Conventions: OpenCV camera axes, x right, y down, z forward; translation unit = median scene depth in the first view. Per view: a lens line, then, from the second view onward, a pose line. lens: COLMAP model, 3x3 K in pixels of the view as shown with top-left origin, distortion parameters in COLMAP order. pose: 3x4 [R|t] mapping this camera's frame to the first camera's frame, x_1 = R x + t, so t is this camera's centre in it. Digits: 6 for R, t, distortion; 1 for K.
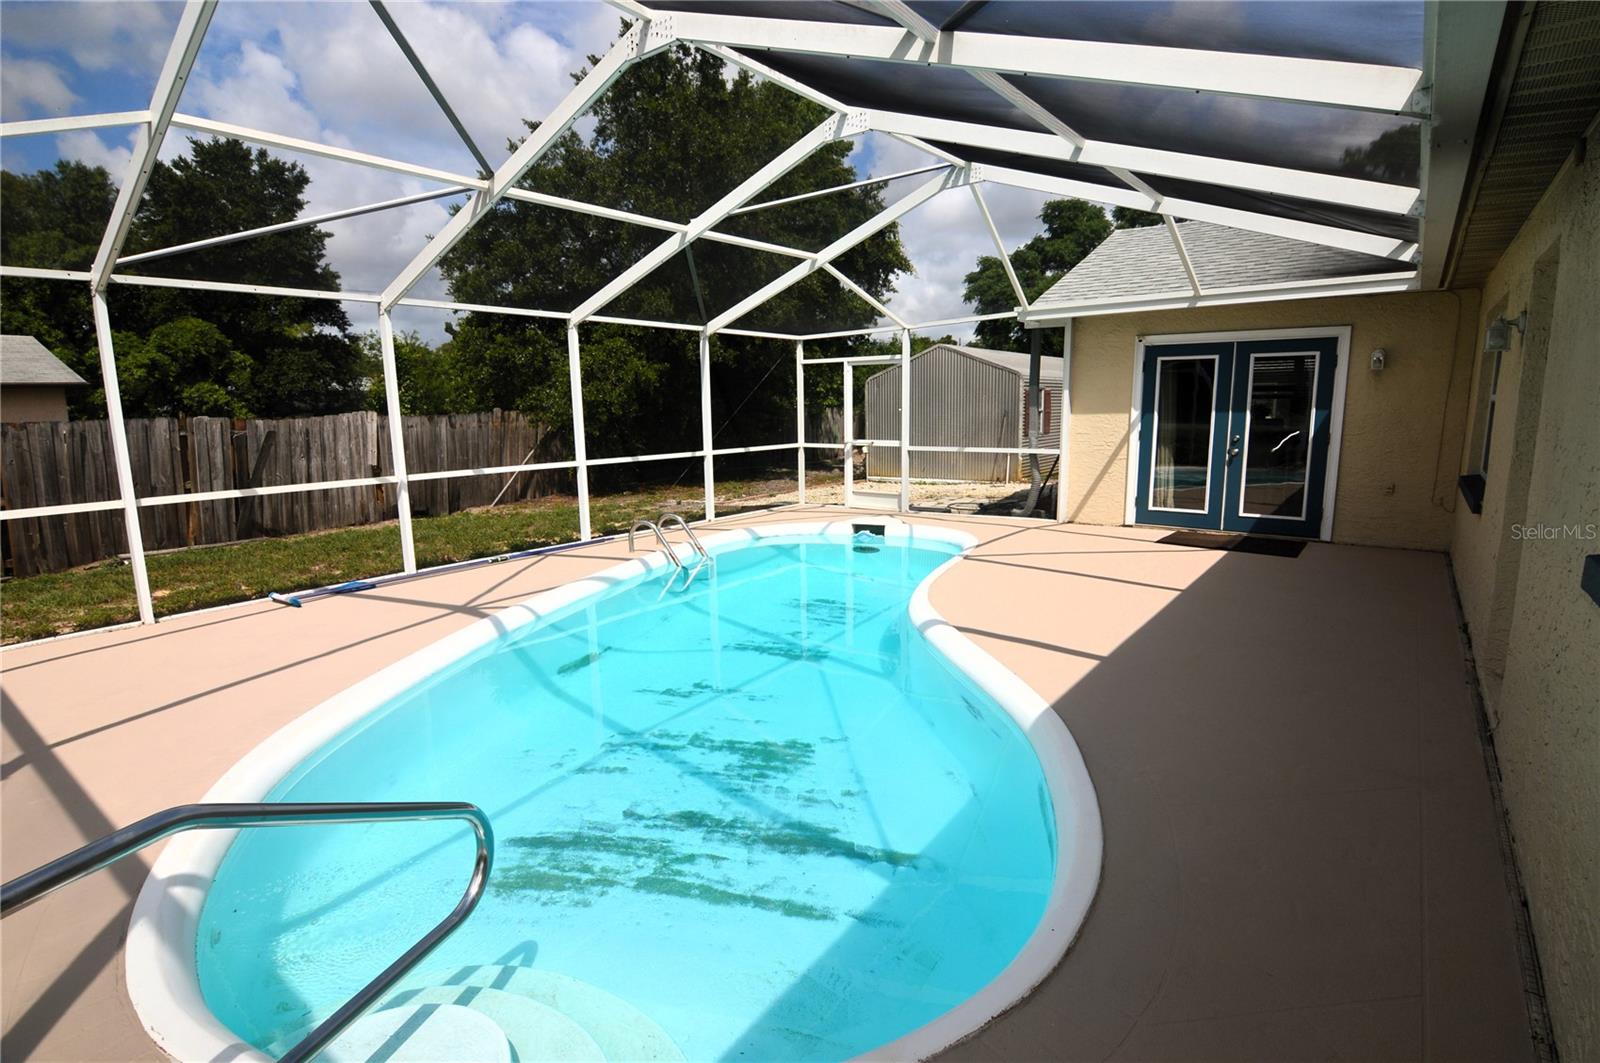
lens RADIAL K [[716.8, 0, 759.8], [0, 716.8, 504.7], [0, 0, 1]] dist [-0.000858, -0.000100]
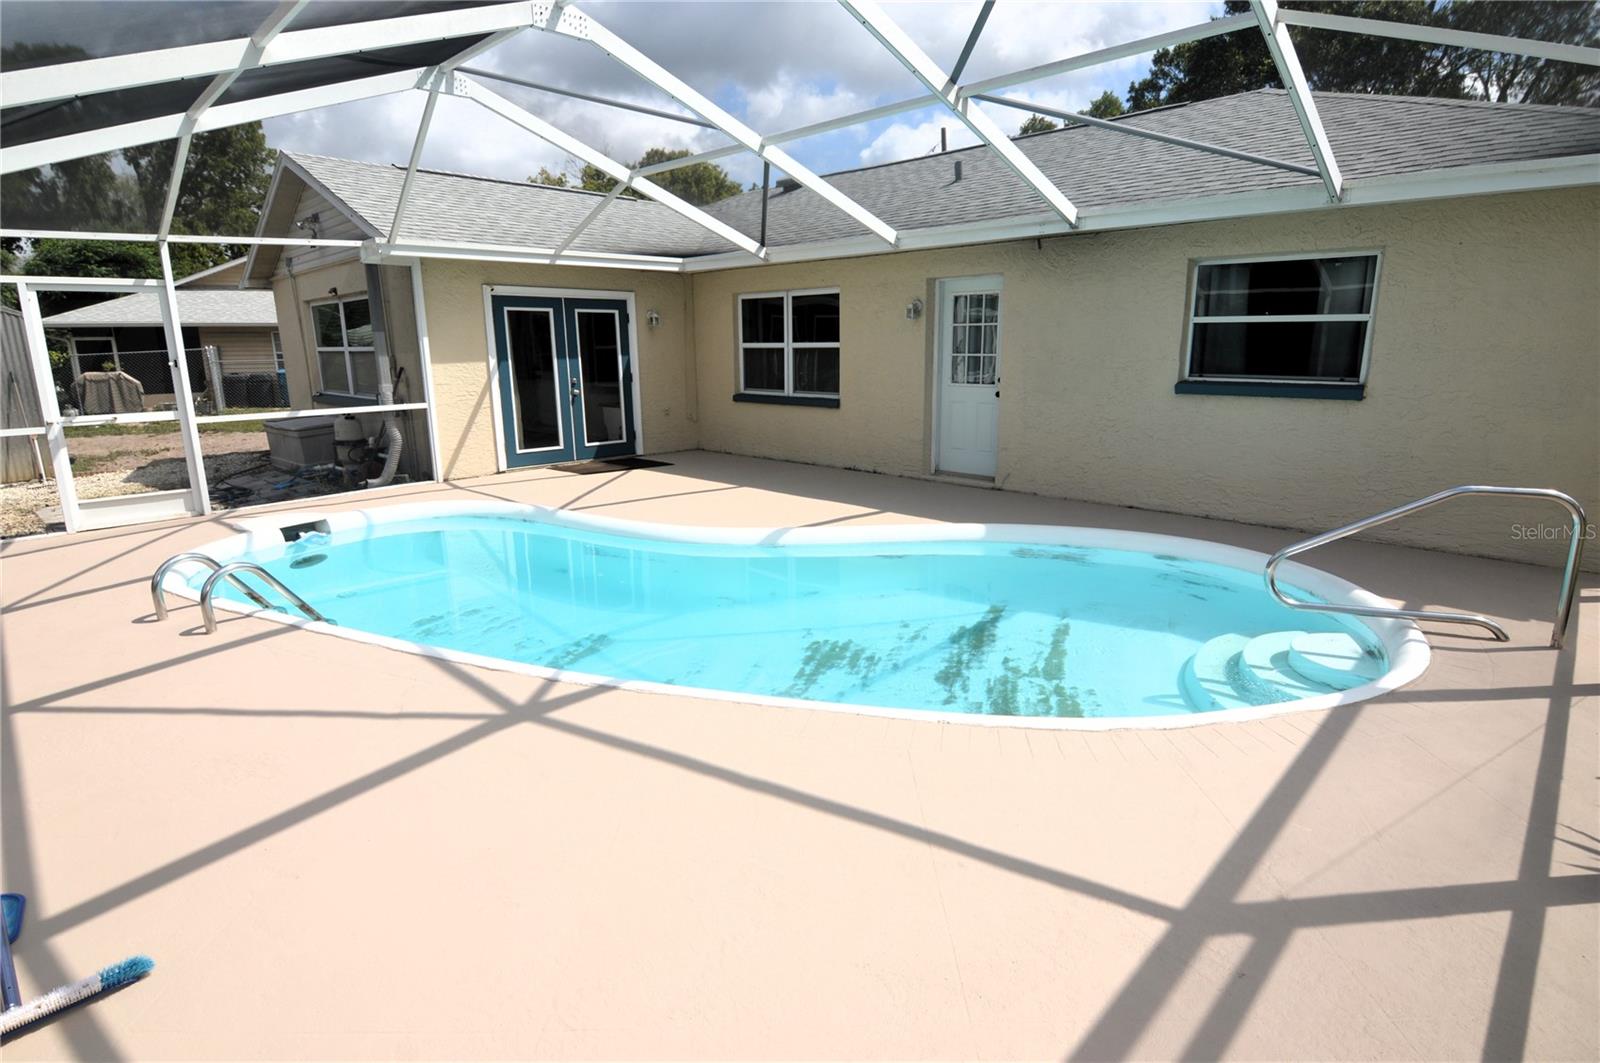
lens RADIAL K [[781.0, 0, 817.5], [0, 781.0, 531.8], [0, 0, 1]] dist [-0.003122, -0.013359]
pose [[0.005609, -0.196421, 0.980504, -1.129990], [0.163331, 0.967532, 0.192888, -0.056428], [-0.986555, 0.159064, 0.037509, 0.991050]]
